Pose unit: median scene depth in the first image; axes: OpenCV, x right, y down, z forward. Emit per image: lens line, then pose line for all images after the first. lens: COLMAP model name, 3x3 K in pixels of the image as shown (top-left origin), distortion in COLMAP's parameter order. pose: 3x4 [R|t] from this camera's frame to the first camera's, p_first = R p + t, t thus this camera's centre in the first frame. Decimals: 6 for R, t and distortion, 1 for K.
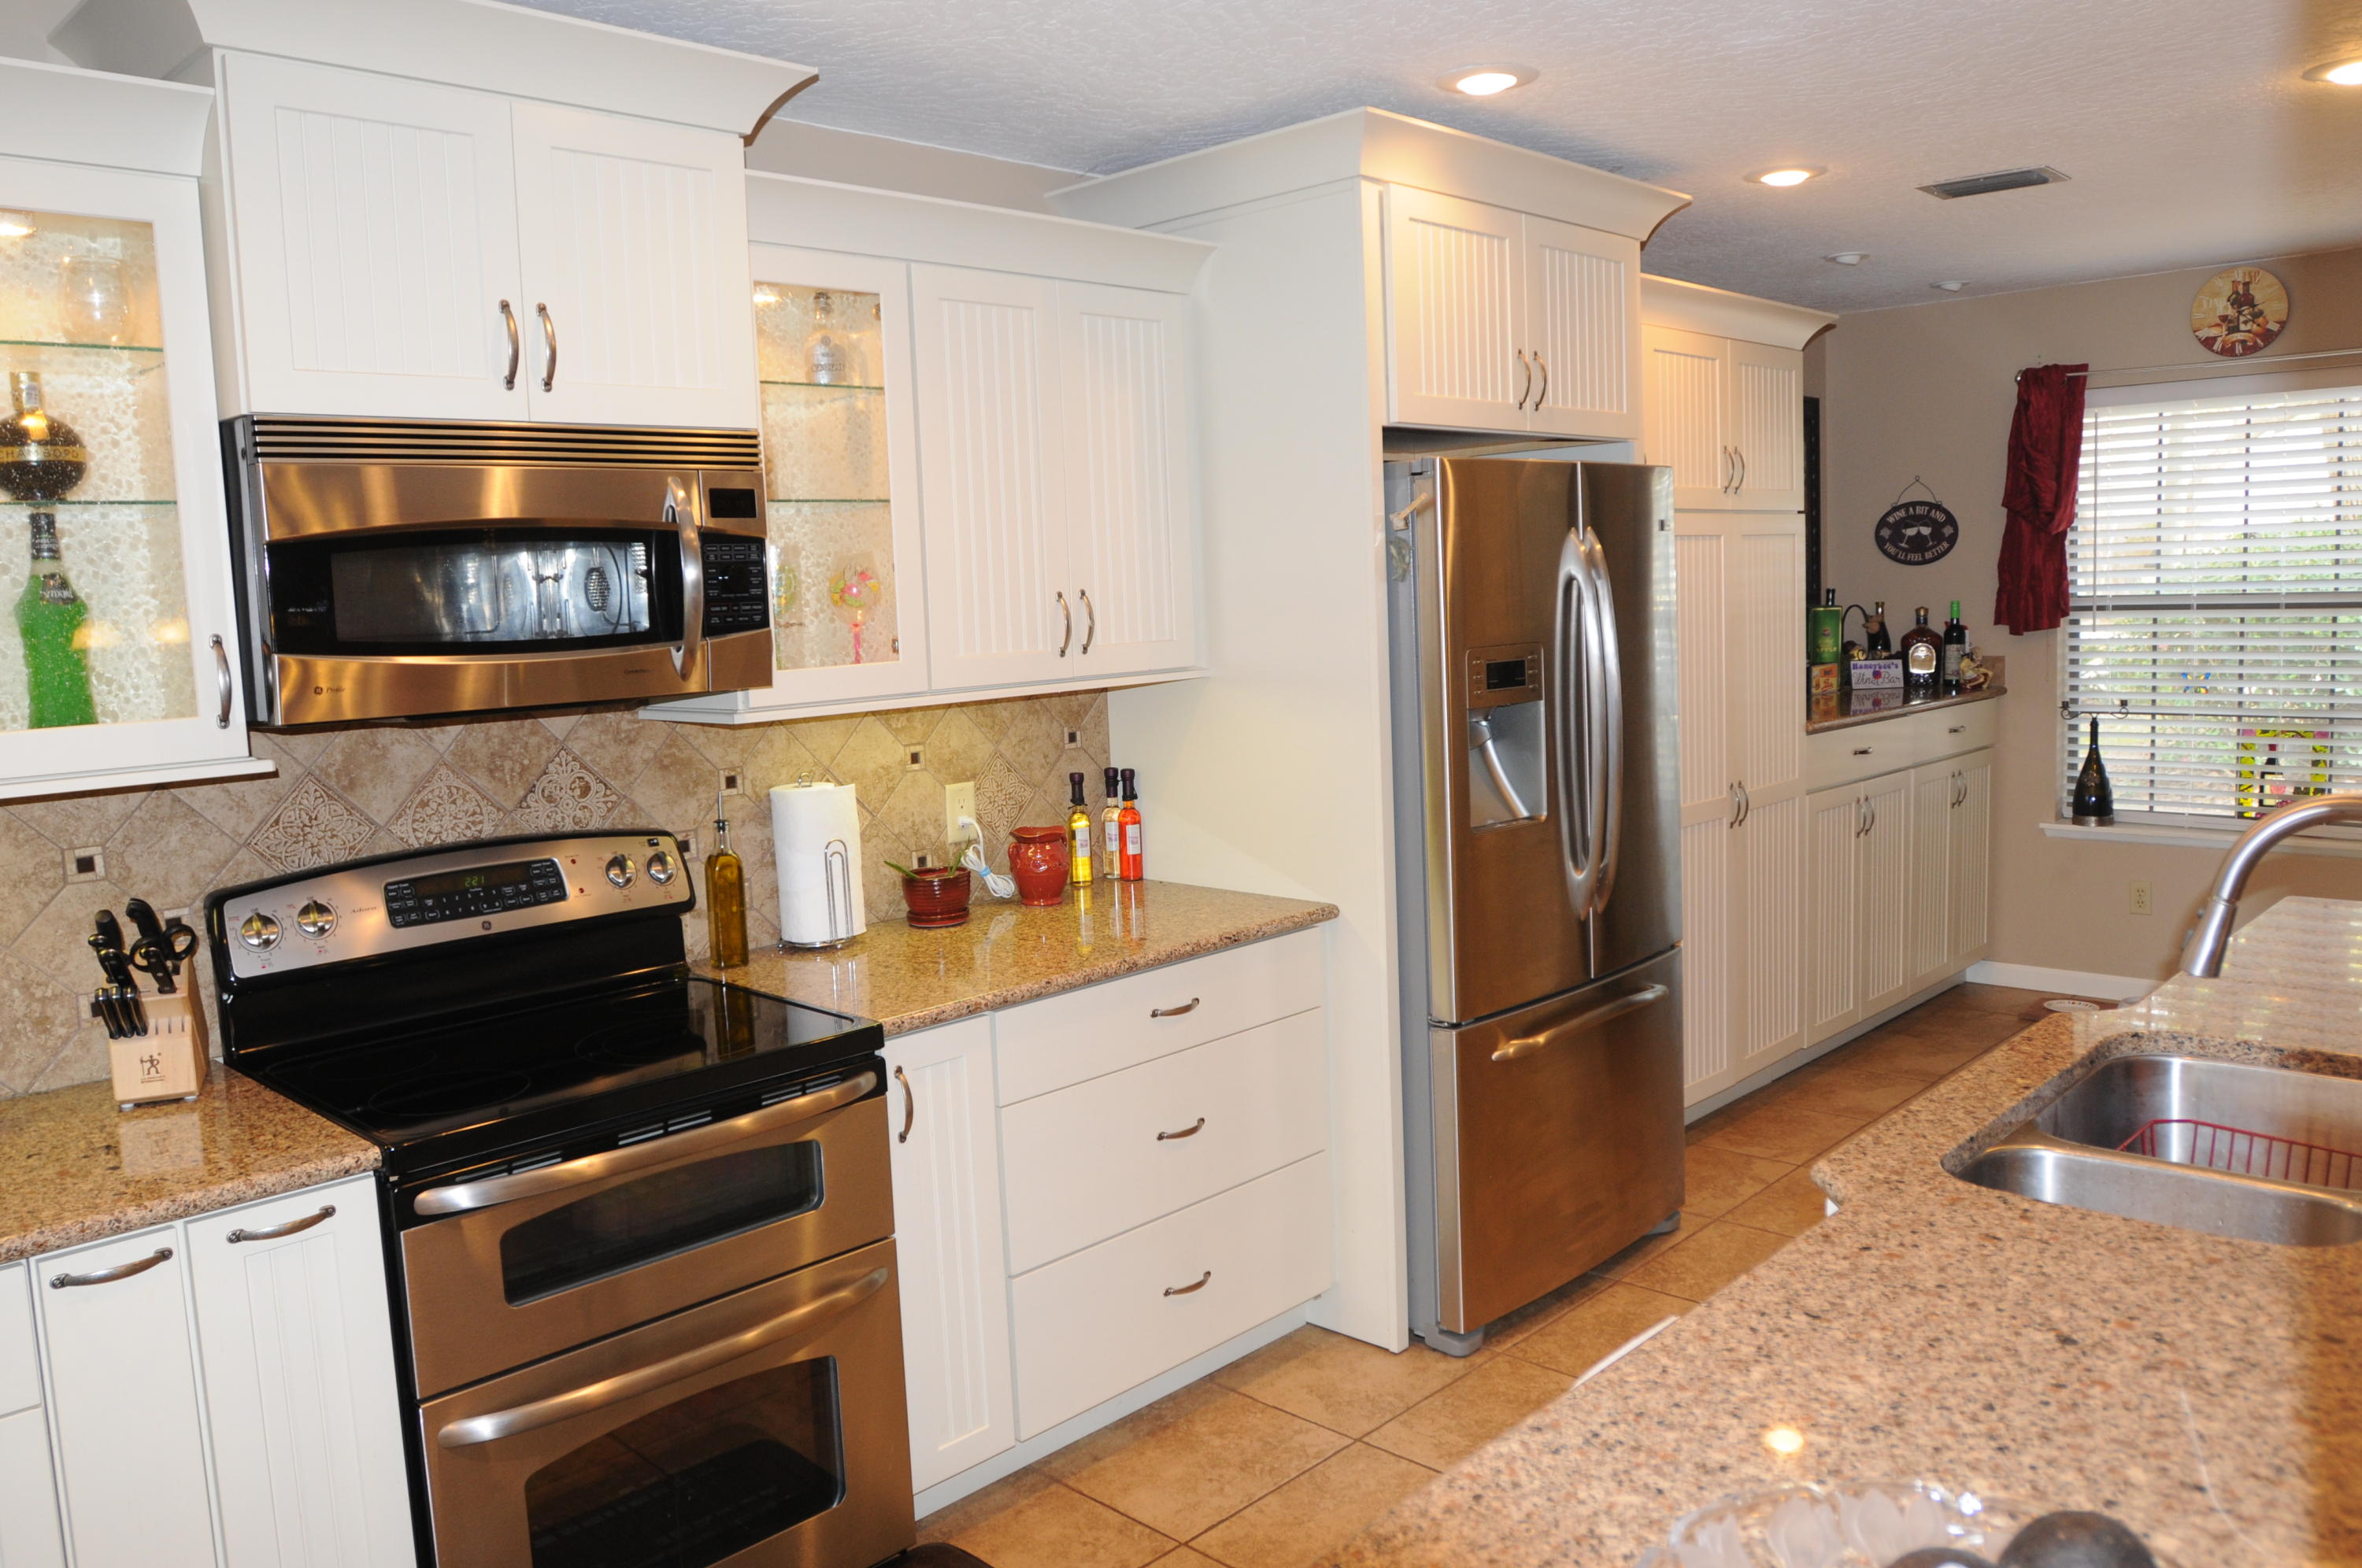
lens RADIAL K [[1749.9, 0, 1181.0], [0, 1749.9, 784.0], [0, 0, 1]] dist [-0.073951, 0.036711]
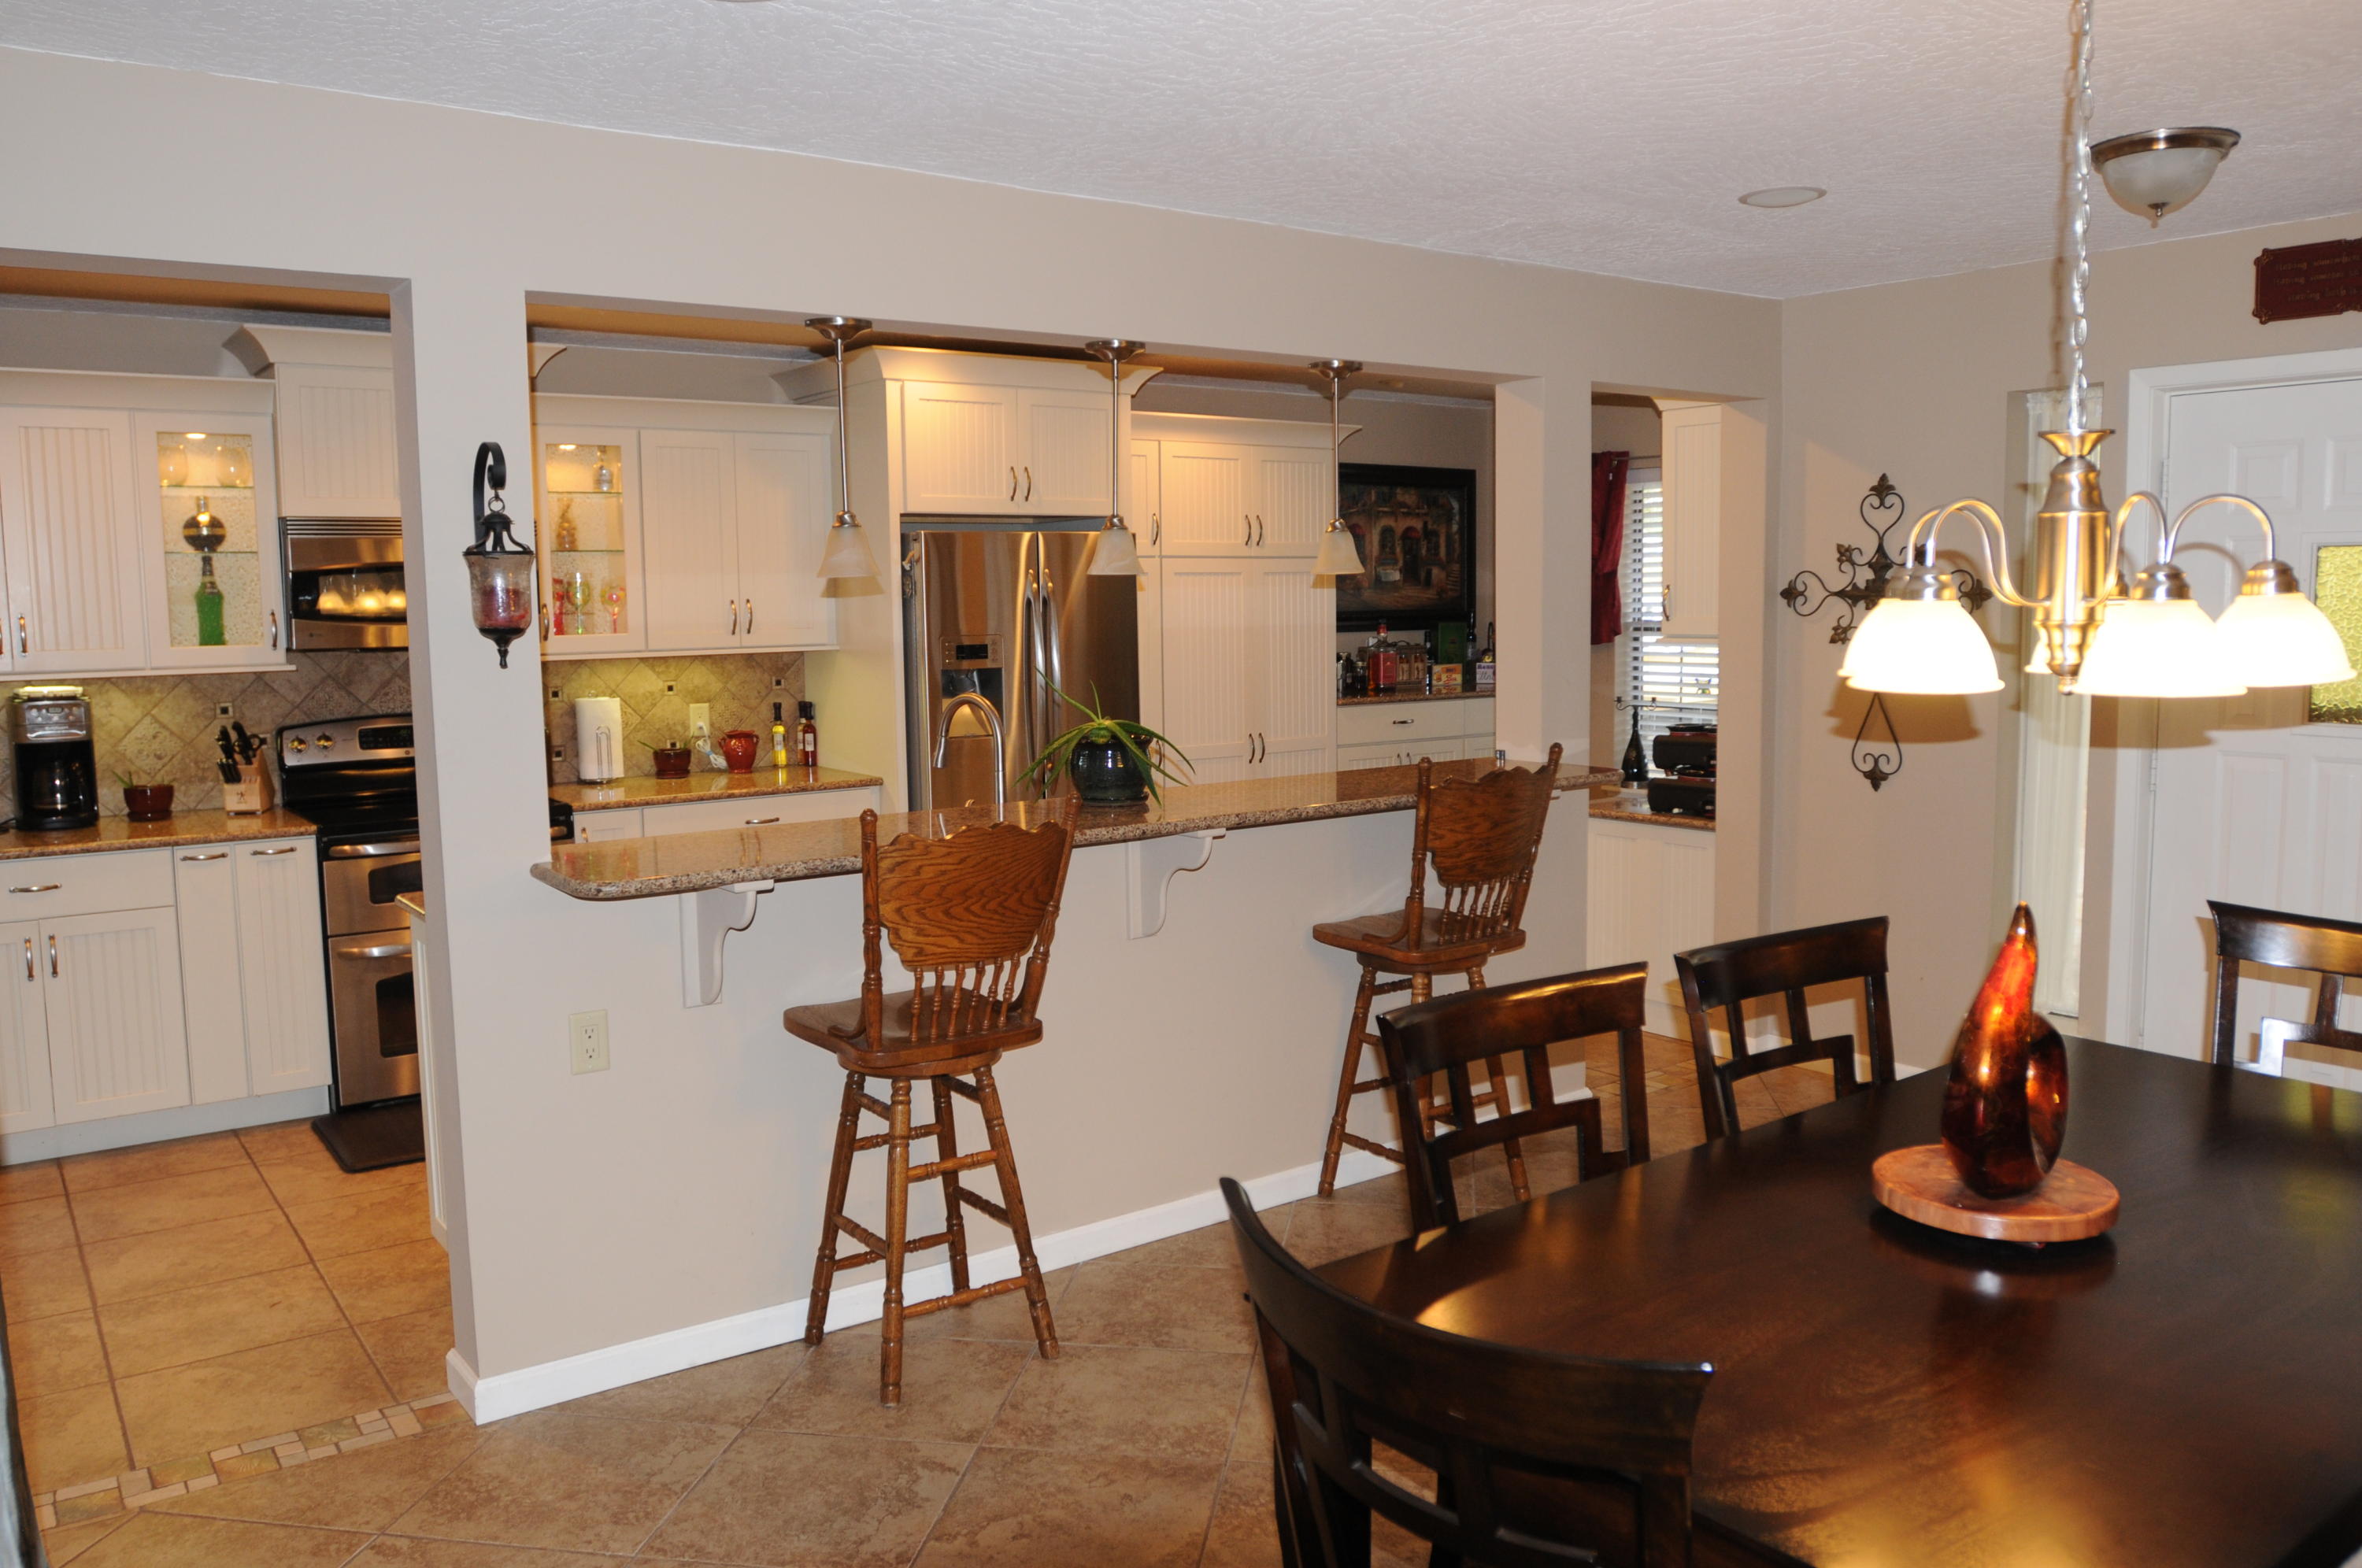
lens RADIAL K [[1749.9, 0, 1181.0], [0, 1749.9, 784.0], [0, 0, 1]] dist [-0.073951, 0.036711]
pose [[0.987551, 0.043708, -0.151108, 0.805798], [-0.043943, 0.999032, 0.001786, 0.072020], [0.151039, 0.004876, 0.988516, -0.886107]]
